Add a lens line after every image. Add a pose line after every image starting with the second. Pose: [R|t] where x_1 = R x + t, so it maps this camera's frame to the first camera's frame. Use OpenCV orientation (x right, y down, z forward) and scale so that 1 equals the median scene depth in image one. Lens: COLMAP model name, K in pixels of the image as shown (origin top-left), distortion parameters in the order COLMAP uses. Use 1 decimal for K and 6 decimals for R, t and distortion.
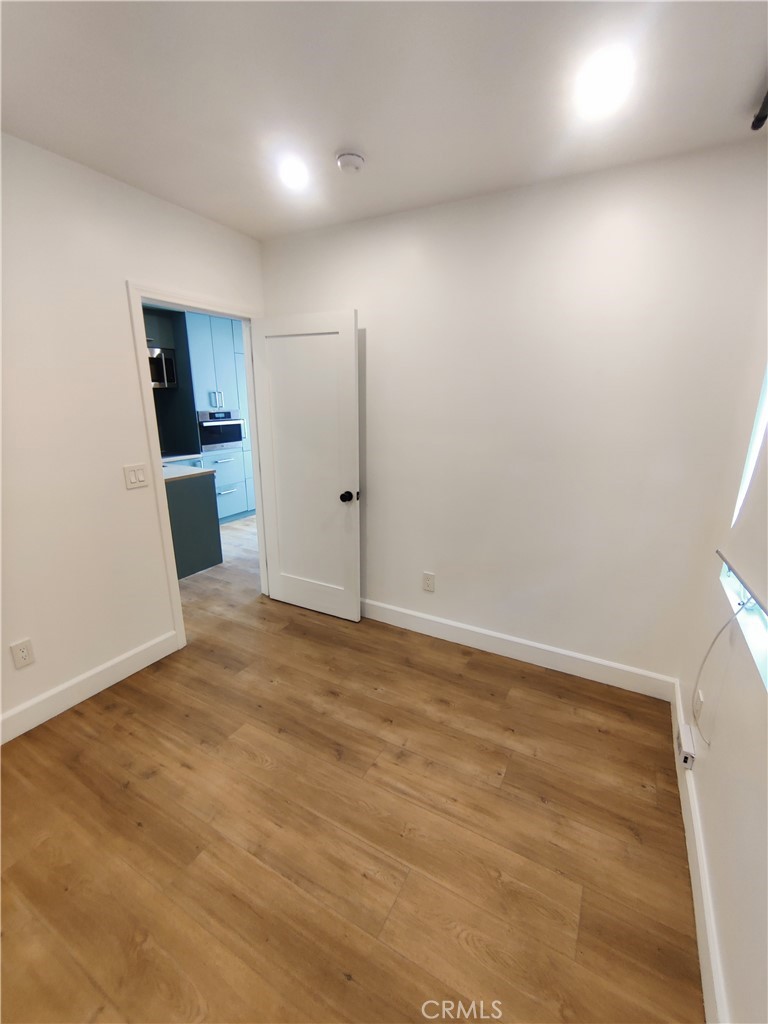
lens RADIAL K [[442.7, 0, 385.2], [0, 442.7, 513.9], [0, 0, 1]] dist [-0.008187, 0.001122]
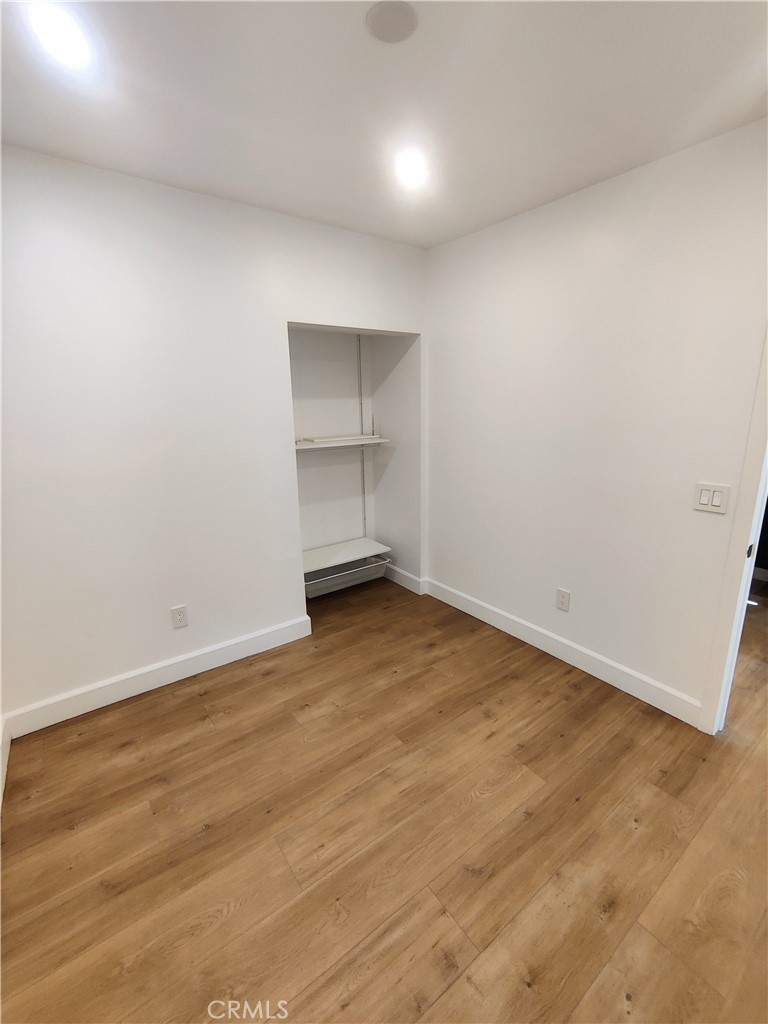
lens RADIAL K [[442.7, 0, 385.2], [0, 442.7, 513.9], [0, 0, 1]] dist [-0.008187, 0.001122]
pose [[-0.424592, 0.216957, -0.879006, 0.530855], [-0.224003, 0.915508, 0.334168, -0.252034], [0.877237, 0.338785, -0.340119, 0.992369]]
